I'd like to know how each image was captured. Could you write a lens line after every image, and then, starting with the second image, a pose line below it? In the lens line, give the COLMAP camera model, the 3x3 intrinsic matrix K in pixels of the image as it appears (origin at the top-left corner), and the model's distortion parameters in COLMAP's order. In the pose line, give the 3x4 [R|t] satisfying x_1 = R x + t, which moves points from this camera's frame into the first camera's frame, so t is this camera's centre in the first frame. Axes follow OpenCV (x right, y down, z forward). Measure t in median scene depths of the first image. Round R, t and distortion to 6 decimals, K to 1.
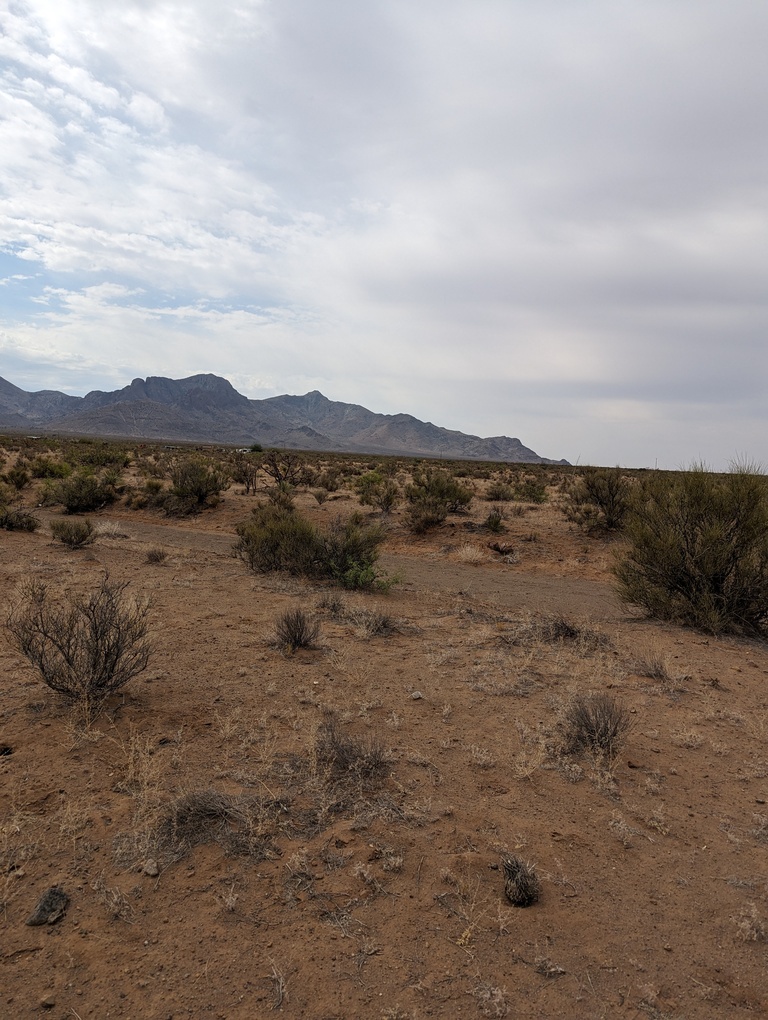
lens RADIAL K [[716.8, 0, 395.2], [0, 716.8, 512.4], [0, 0, 1]] dist [0.068222, -0.058219]
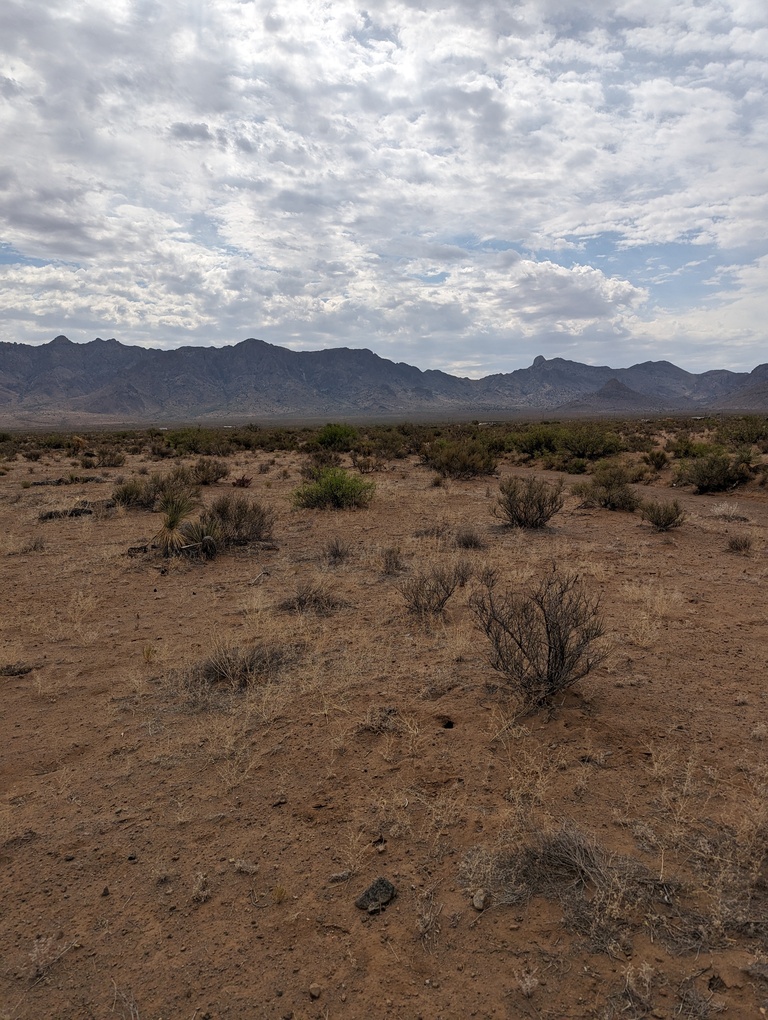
lens RADIAL K [[716.8, 0, 397.8], [0, 716.8, 509.6], [0, 0, 1]] dist [0.068222, -0.058219]
pose [[0.655363, 0.024681, -0.754910, 0.143728], [-0.005362, 0.999593, 0.028026, -0.010444], [0.755295, -0.014319, 0.655229, 0.182771]]
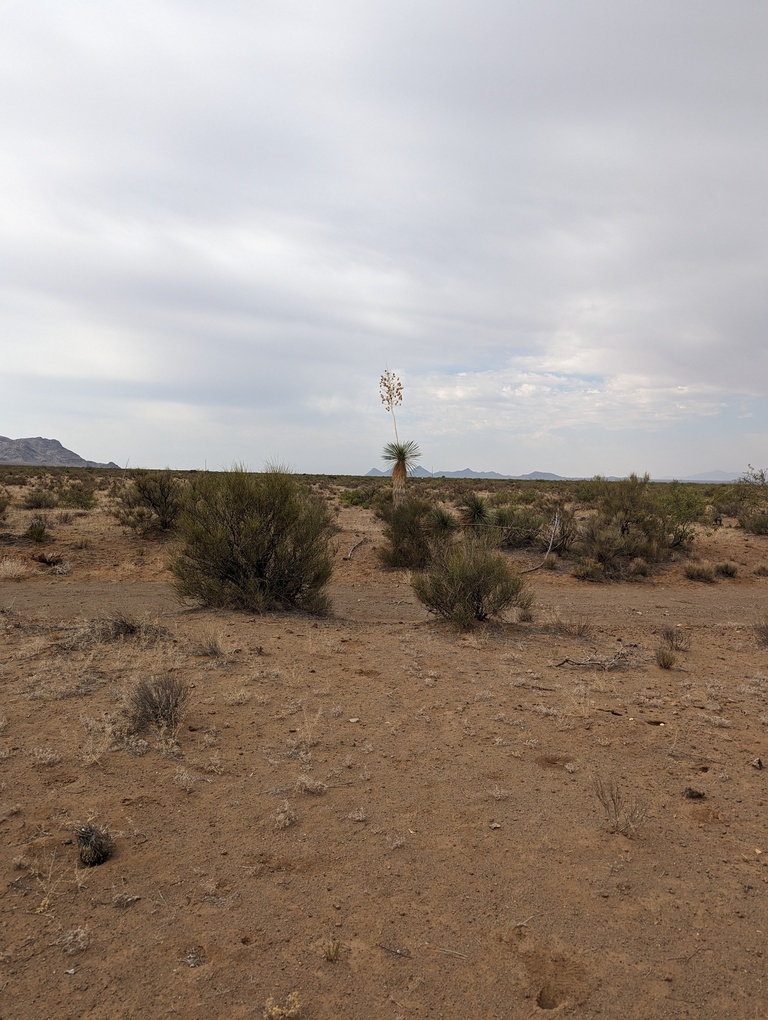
lens RADIAL K [[716.8, 0, 396.0], [0, 716.8, 521.7], [0, 0, 1]] dist [0.068222, -0.058219]
pose [[0.823735, -0.063644, 0.563392, -0.024089], [0.058377, 0.997919, 0.027378, 0.007613], [-0.563962, 0.010337, 0.825736, -0.098353]]
